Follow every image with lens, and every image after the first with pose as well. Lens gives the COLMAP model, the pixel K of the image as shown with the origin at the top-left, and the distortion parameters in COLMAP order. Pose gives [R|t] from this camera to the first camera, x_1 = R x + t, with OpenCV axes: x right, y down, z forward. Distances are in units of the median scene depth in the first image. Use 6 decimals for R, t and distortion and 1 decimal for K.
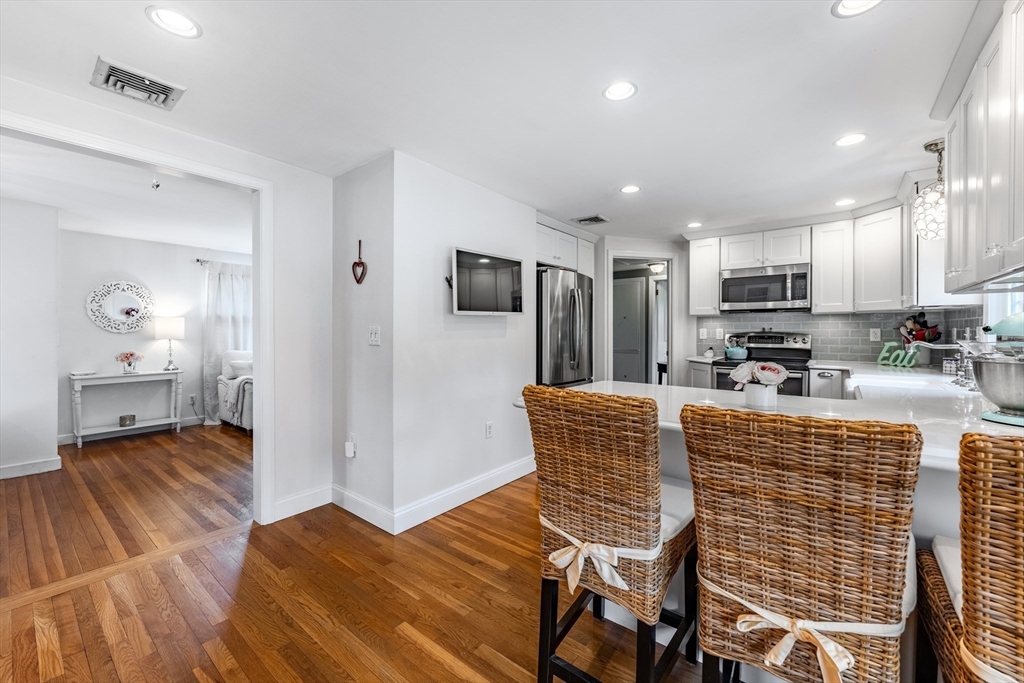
lens RADIAL K [[410.8, 0, 510.0], [0, 410.8, 336.3], [0, 0, 1]] dist [-0.000670, 0.000006]
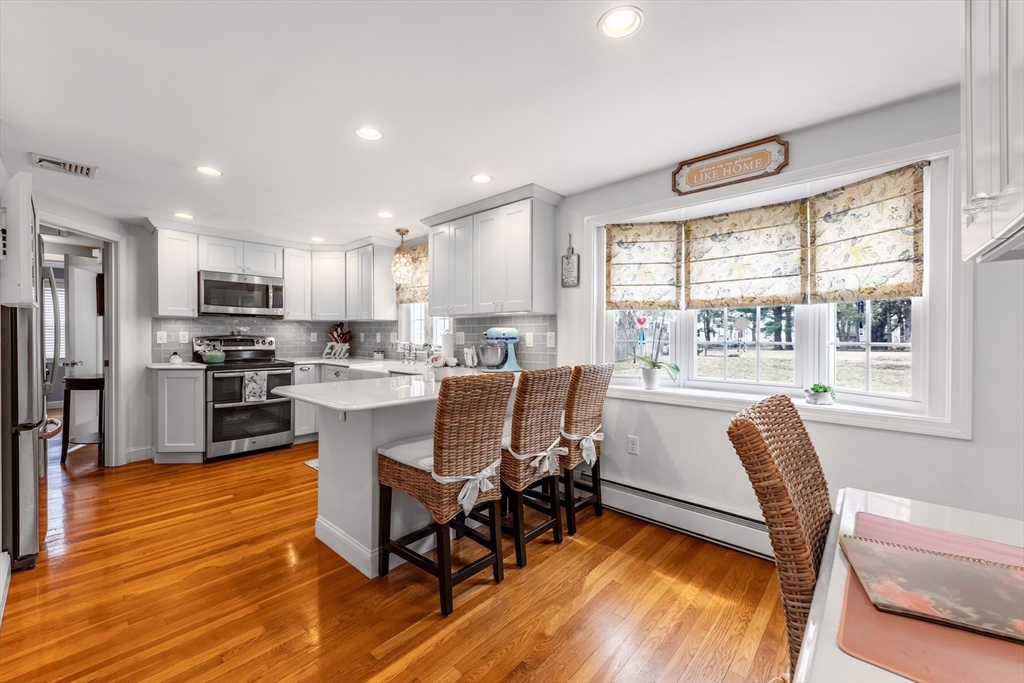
lens RADIAL K [[405.2, 0, 515.7], [0, 405.2, 336.7], [0, 0, 1]] dist [0.001155, 0.000222]
pose [[0.055591, -0.004455, 0.998444, -0.427958], [0.010326, 0.999939, 0.003886, -0.003802], [-0.998400, 0.010094, 0.055634, 0.249380]]
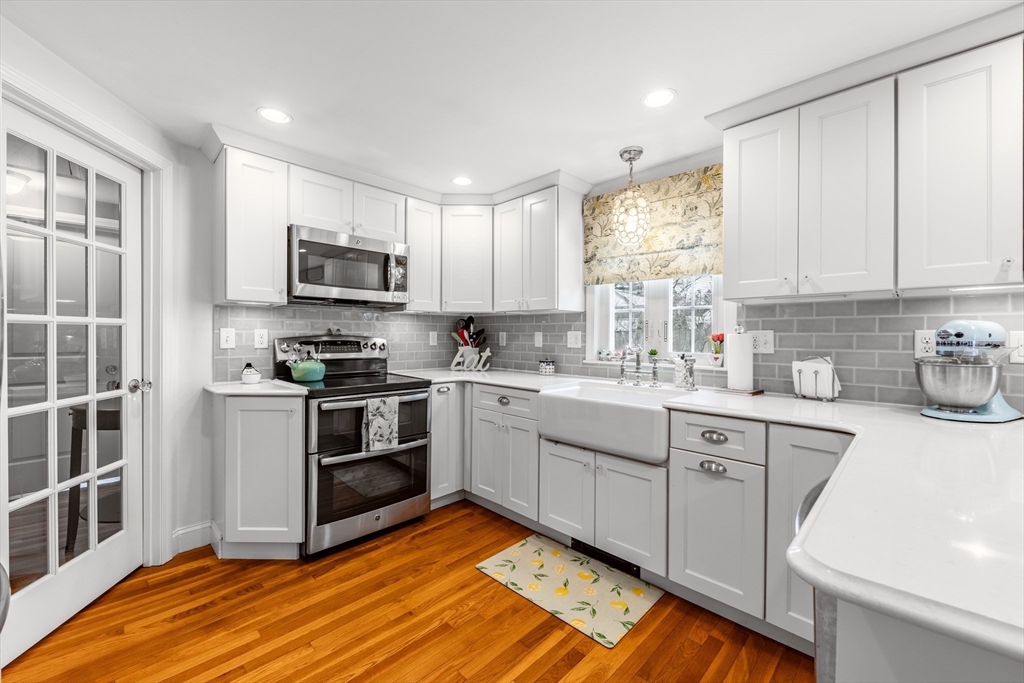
lens RADIAL K [[410.8, 0, 510.0], [0, 410.8, 336.3], [0, 0, 1]] dist [-0.000670, 0.000006]
pose [[0.110995, -0.001283, 0.993820, -0.005011], [0.006901, 0.999976, 0.000520, -0.008061], [-0.993797, 0.006801, 0.111001, 0.726659]]
